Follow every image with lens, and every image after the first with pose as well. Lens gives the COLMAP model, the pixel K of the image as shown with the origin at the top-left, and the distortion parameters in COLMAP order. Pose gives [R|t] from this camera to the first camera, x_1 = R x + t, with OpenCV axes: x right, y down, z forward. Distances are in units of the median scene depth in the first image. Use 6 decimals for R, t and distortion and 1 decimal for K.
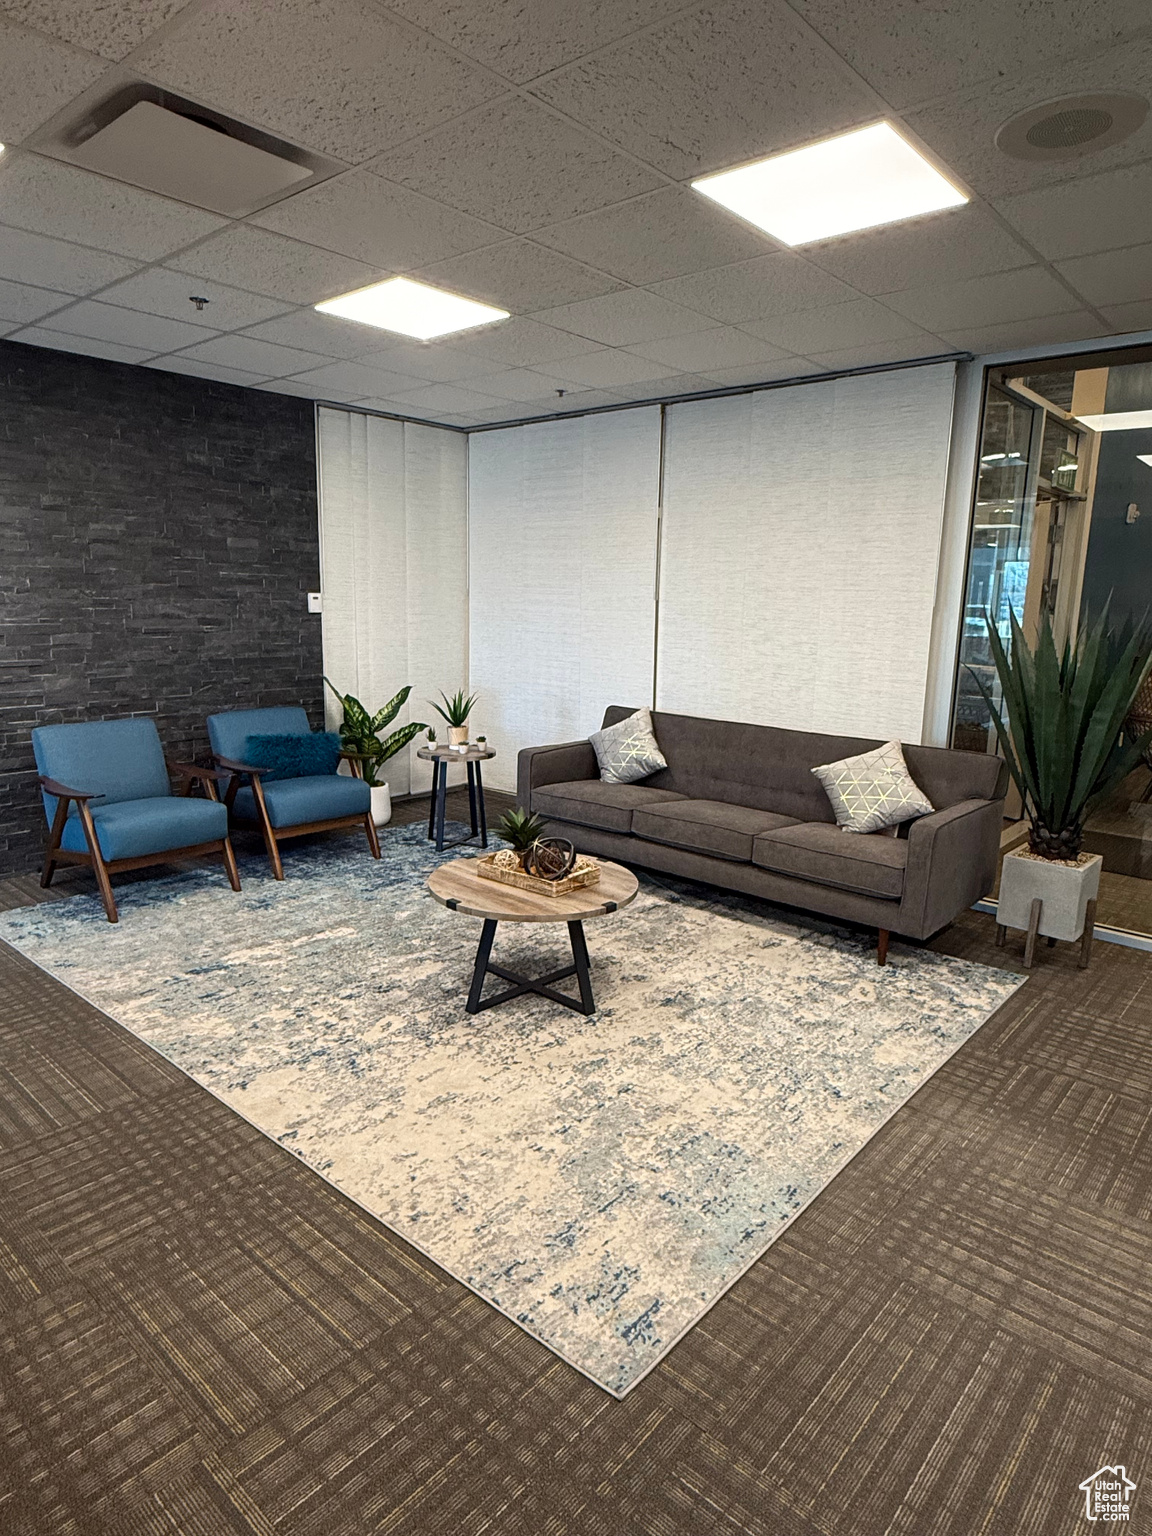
lens RADIAL K [[913.6, 0, 584.2], [0, 913.6, 769.8], [0, 0, 1]] dist [-0.000009, -0.000049]
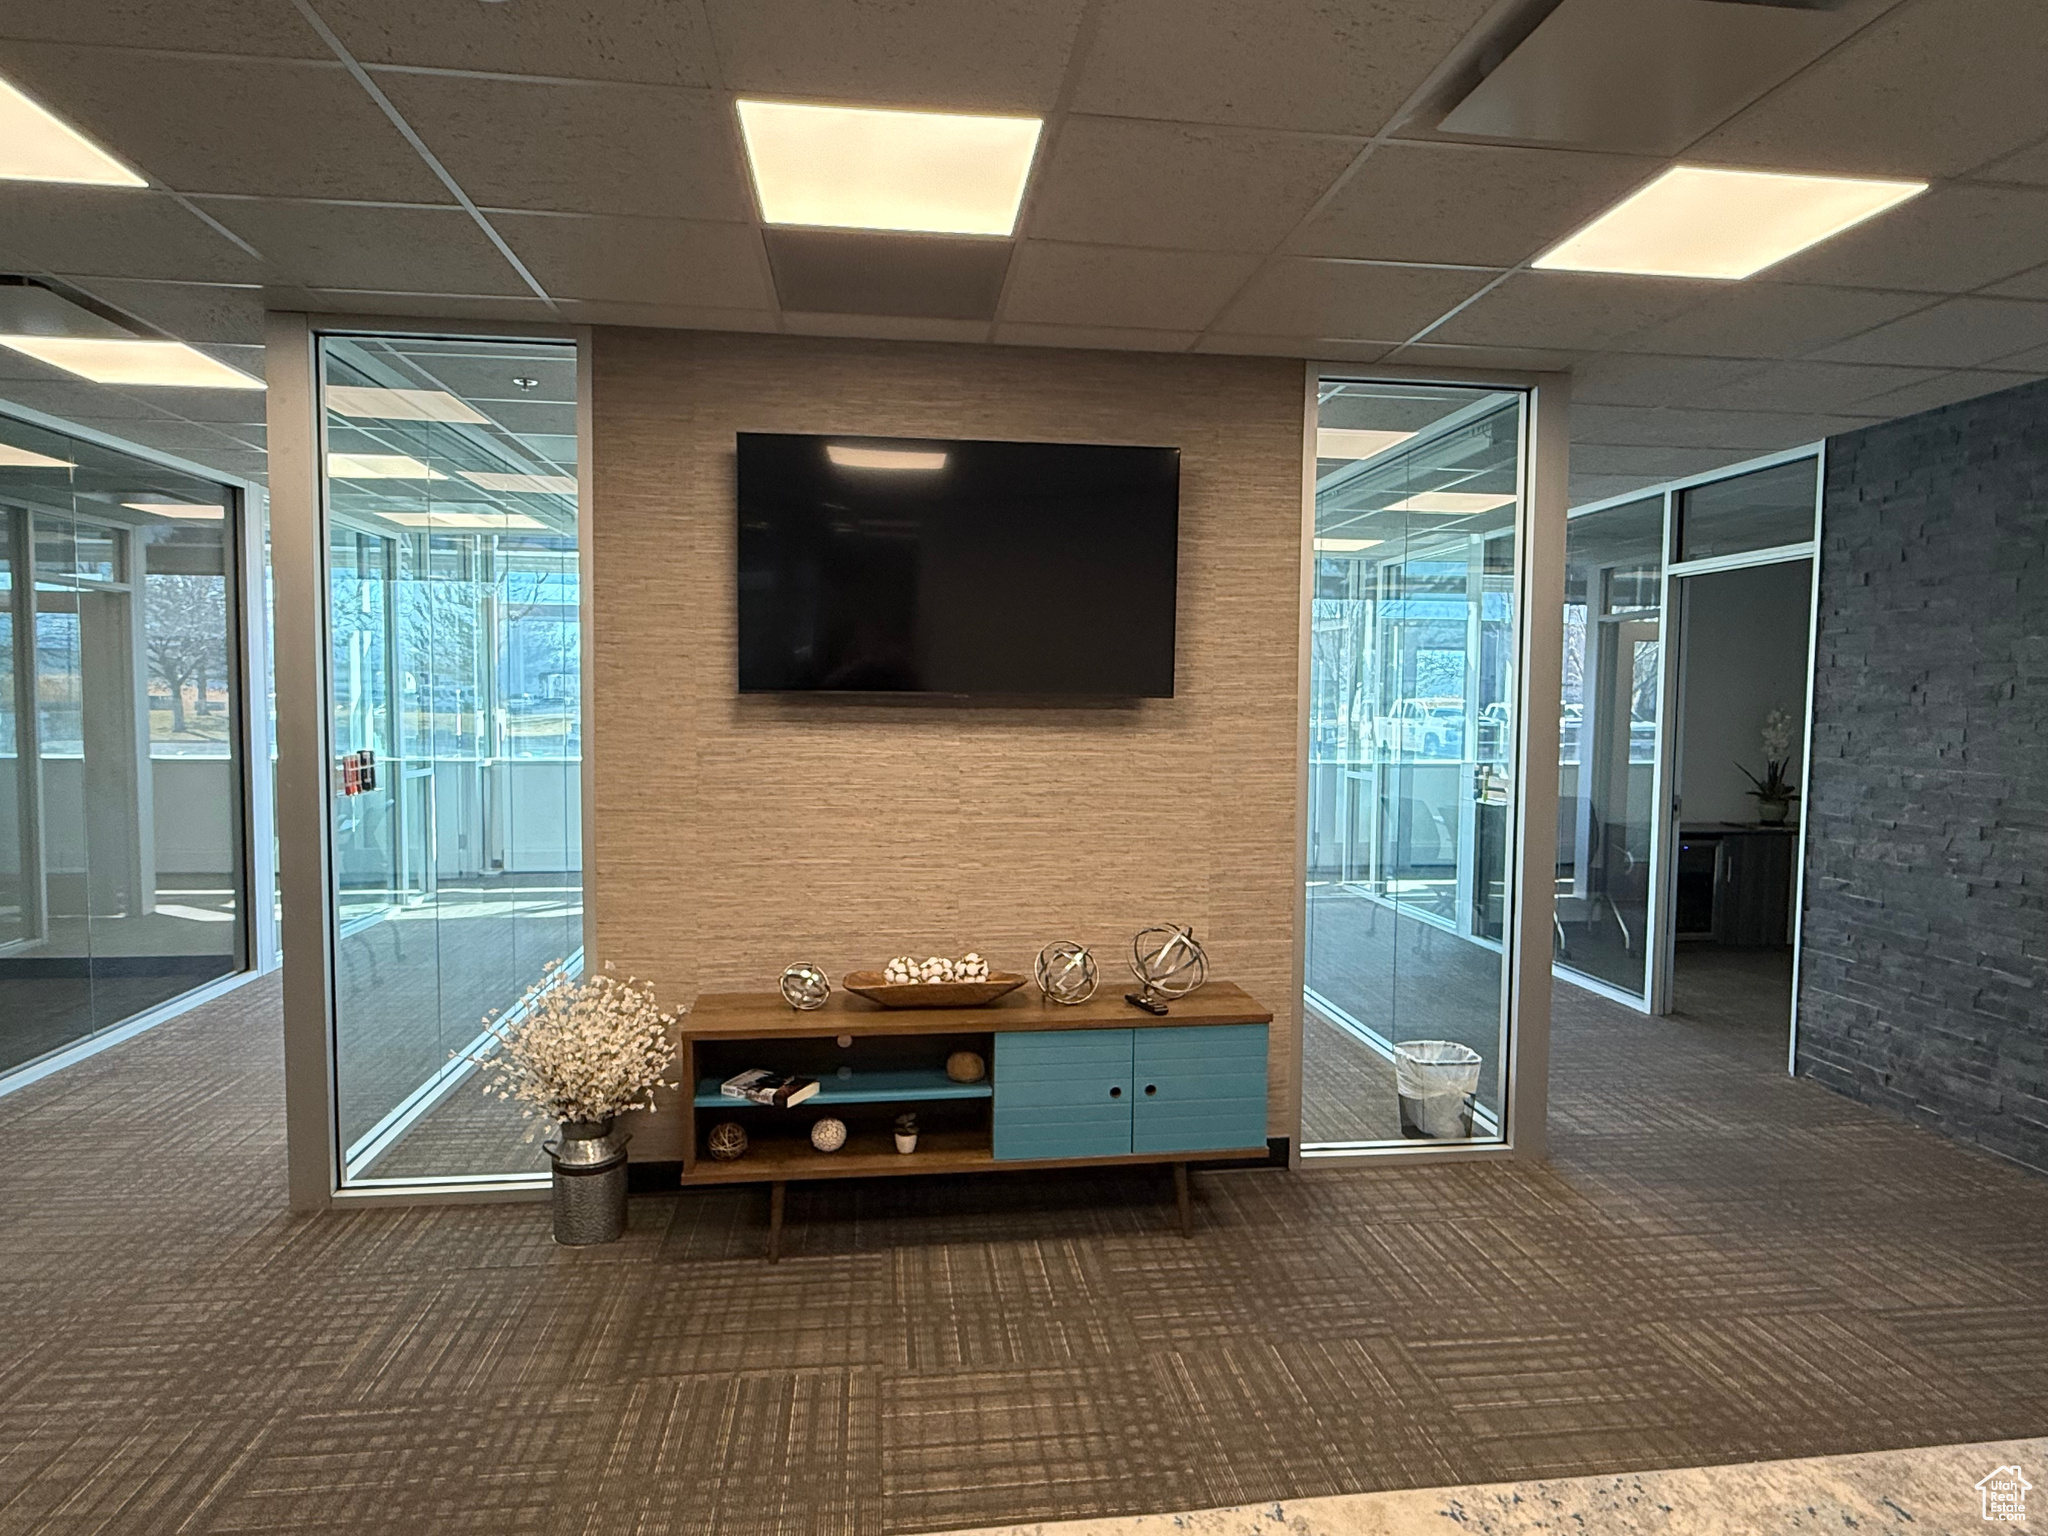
lens RADIAL K [[1218.2, 0, 1024.6], [0, 1218.2, 768.0], [0, 0, 1]] dist [-0.000009, -0.000049]
pose [[-0.662099, 0.016671, -0.749231, 0.300121], [-0.167798, 0.971072, 0.169891, -0.166745], [0.730390, 0.238204, -0.640148, 0.827033]]
